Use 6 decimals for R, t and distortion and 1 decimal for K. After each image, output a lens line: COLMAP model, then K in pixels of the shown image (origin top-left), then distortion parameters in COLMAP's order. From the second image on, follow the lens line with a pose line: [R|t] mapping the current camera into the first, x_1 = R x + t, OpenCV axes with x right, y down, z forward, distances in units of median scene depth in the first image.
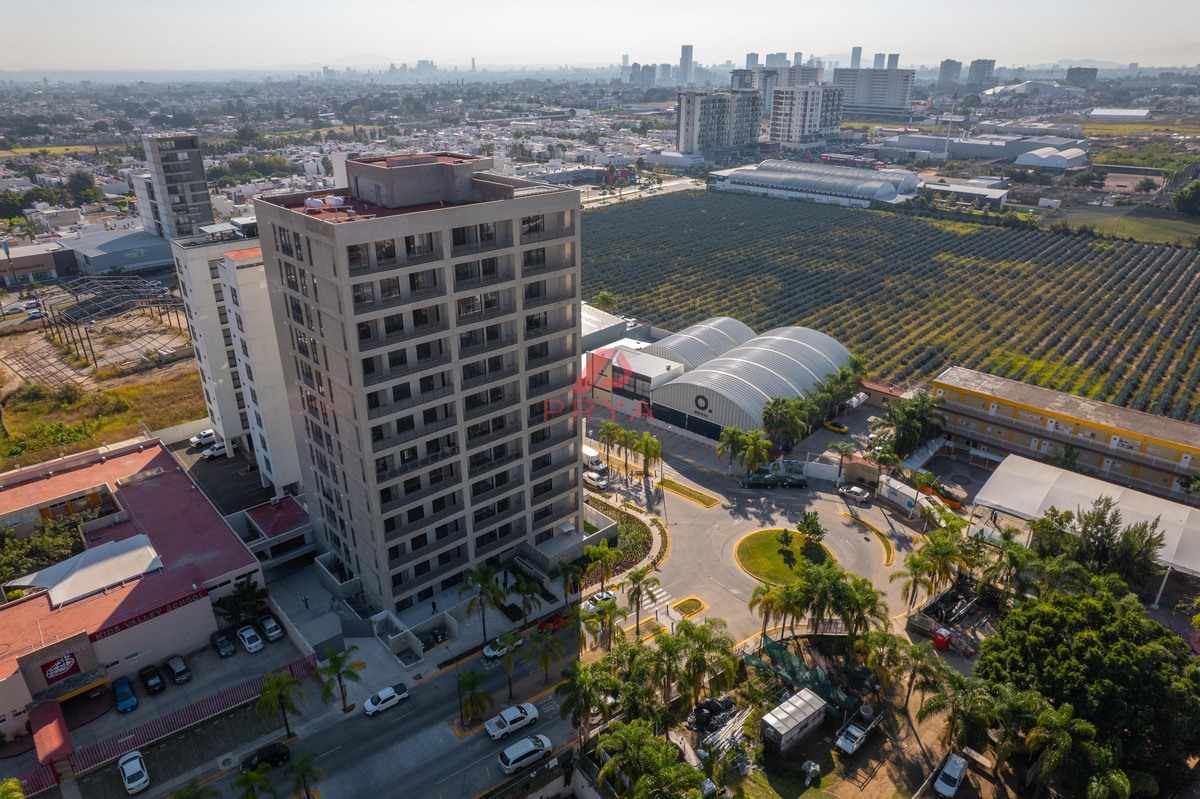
lens RADIAL K [[770.1, 0, 600.0], [0, 770.1, 399.5], [0, 0, 1]] dist [-0.079608, 0.073081]
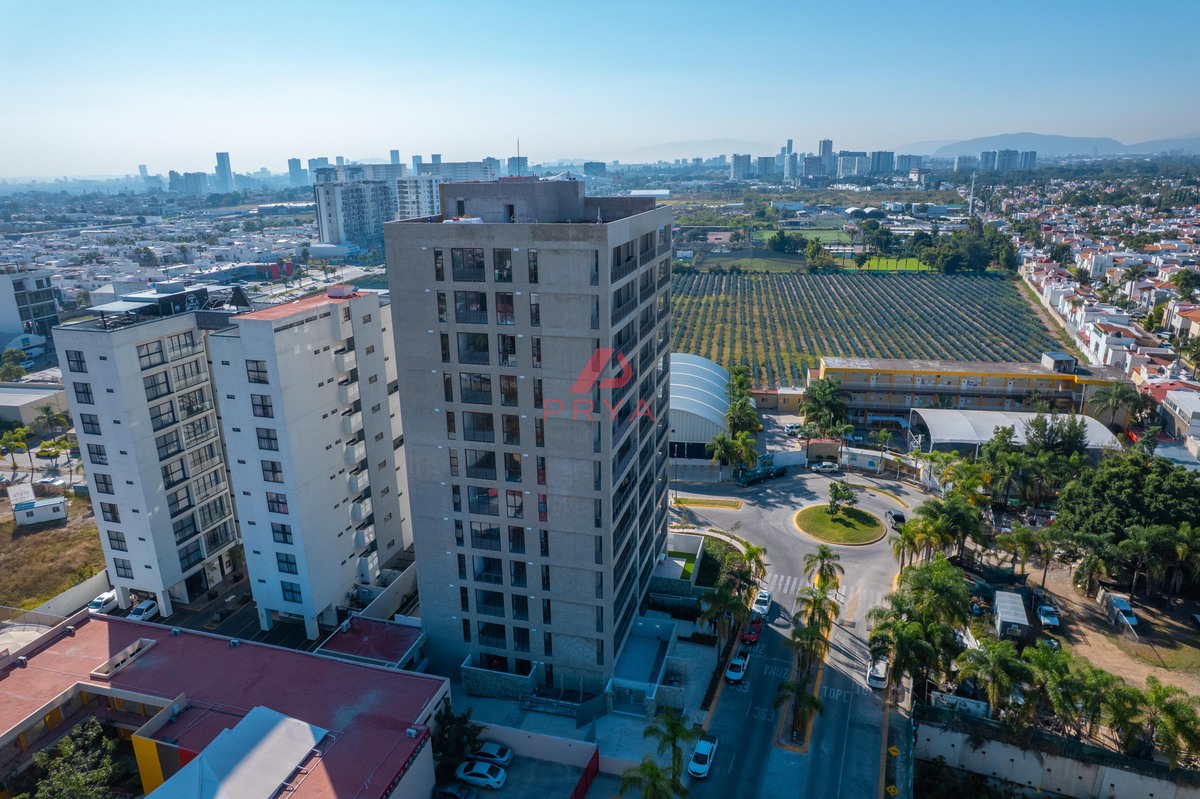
lens RADIAL K [[770.1, 0, 600.0], [0, 770.1, 399.5], [0, 0, 1]] dist [-0.079608, 0.073081]
pose [[0.844941, -0.169290, 0.507362, -0.506216], [0.230110, 0.971368, -0.059103, 0.013829], [-0.482830, 0.166687, 0.859704, 0.160225]]
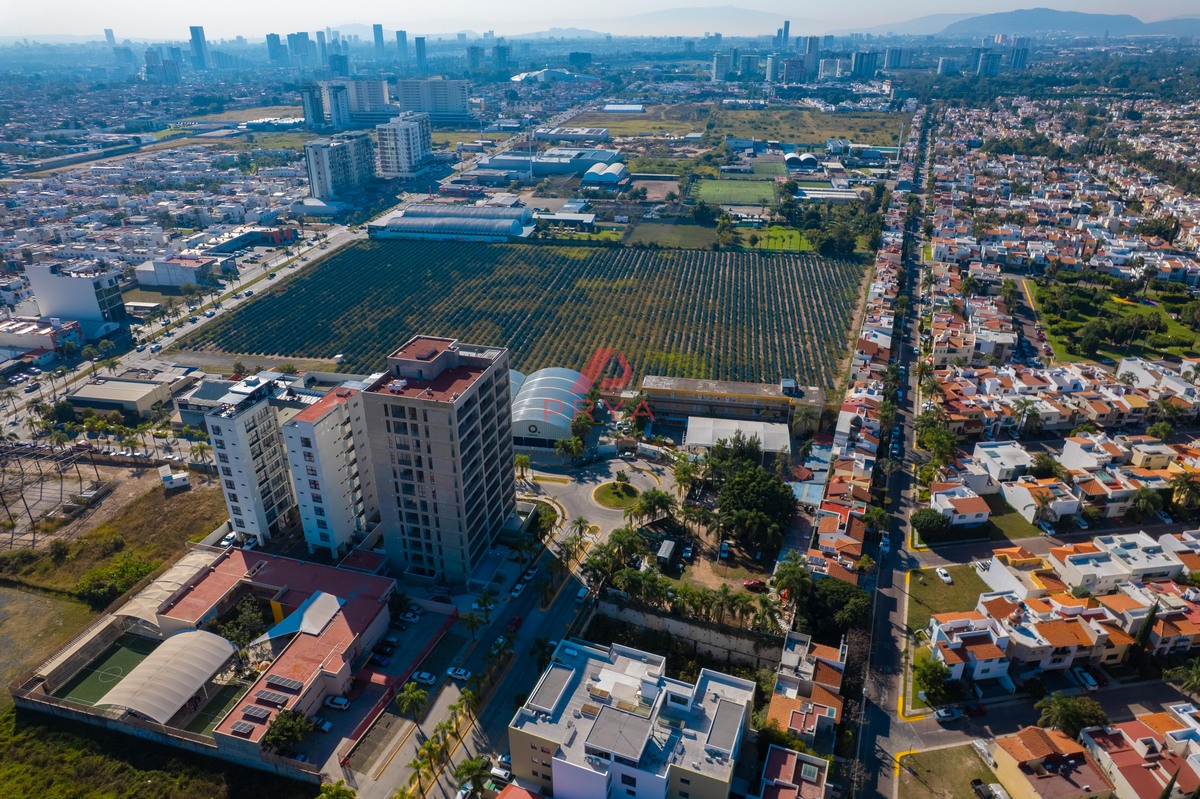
lens RADIAL K [[768.1, 0, 600.0], [0, 768.1, 399.5], [0, 0, 1]] dist [-0.037308, 0.002423]
pose [[0.842756, -0.235209, 0.484189, -0.631076], [0.217741, 0.971568, 0.092980, -0.210267], [-0.492292, 0.027068, 0.870009, -0.666490]]
